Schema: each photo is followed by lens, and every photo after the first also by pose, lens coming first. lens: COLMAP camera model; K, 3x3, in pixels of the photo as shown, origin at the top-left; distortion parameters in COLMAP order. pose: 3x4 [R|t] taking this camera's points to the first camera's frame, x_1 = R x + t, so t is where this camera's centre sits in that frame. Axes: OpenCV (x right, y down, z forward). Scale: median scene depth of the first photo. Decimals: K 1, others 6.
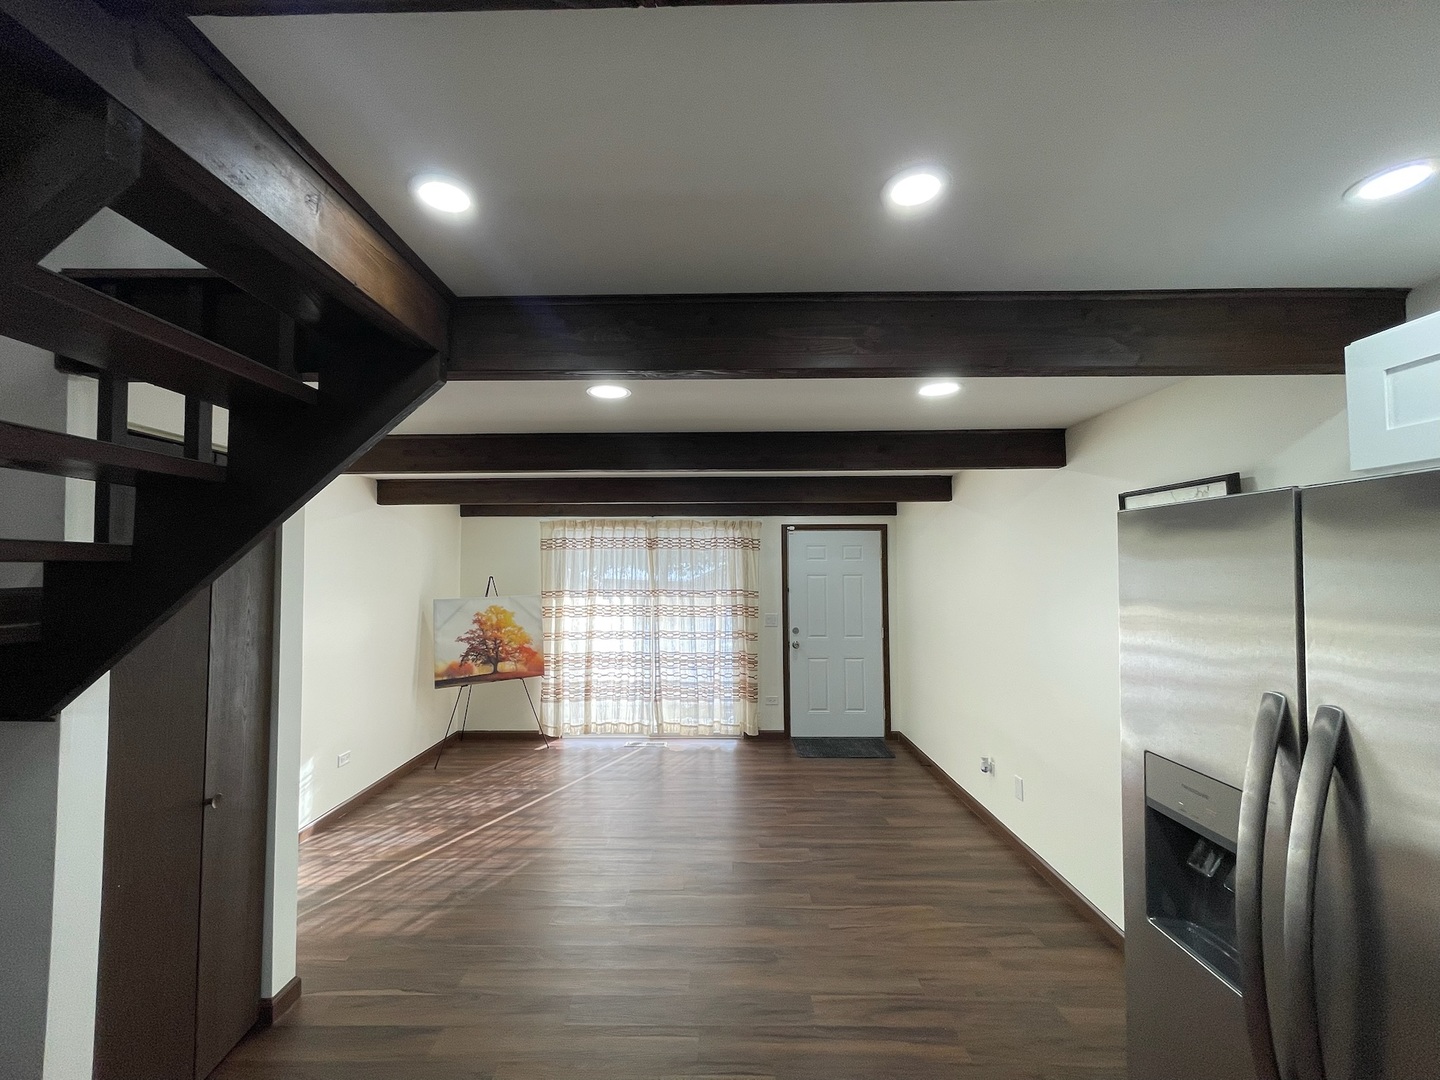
lens RADIAL K [[579.9, 0, 721.1], [0, 579.9, 547.4], [0, 0, 1]] dist [0.001361, 0.000358]
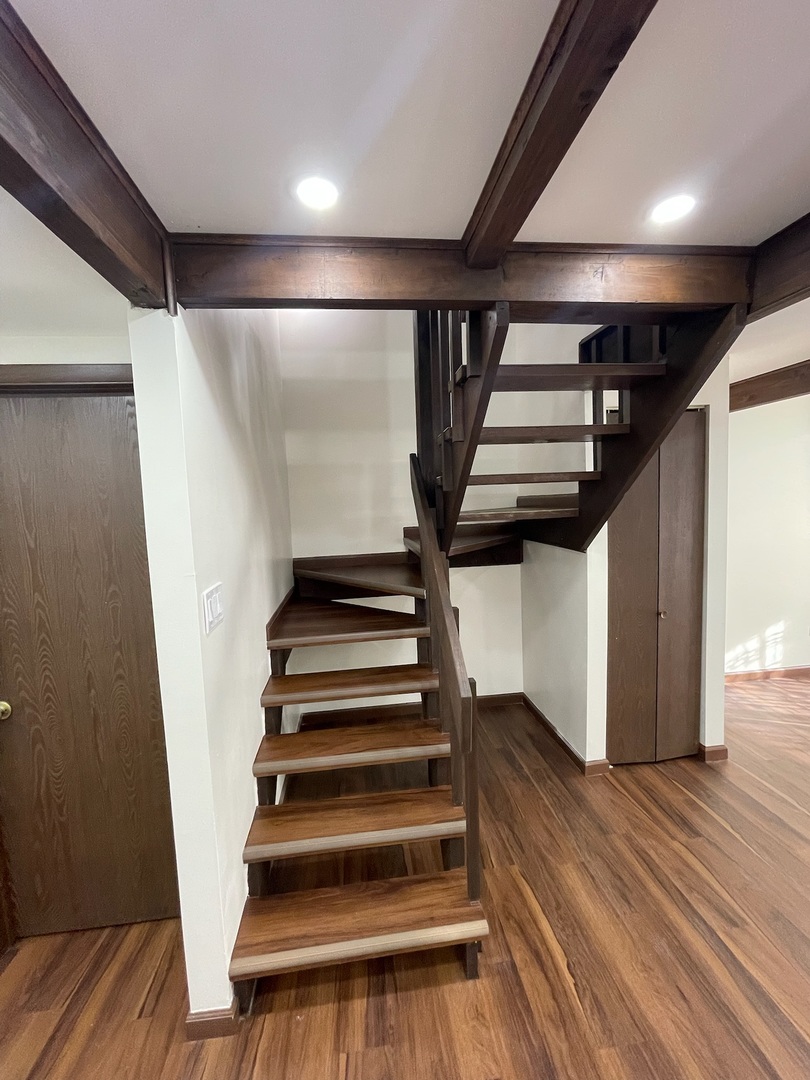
lens RADIAL K [[435.0, 0, 405.6], [0, 435.0, 534.7], [0, 0, 1]] dist [0.001361, 0.000358]
pose [[0.131436, 0.082765, -0.987864, 0.276148], [0.077168, 0.992631, 0.093432, 0.014305], [0.988317, -0.088512, 0.124080, 0.081732]]
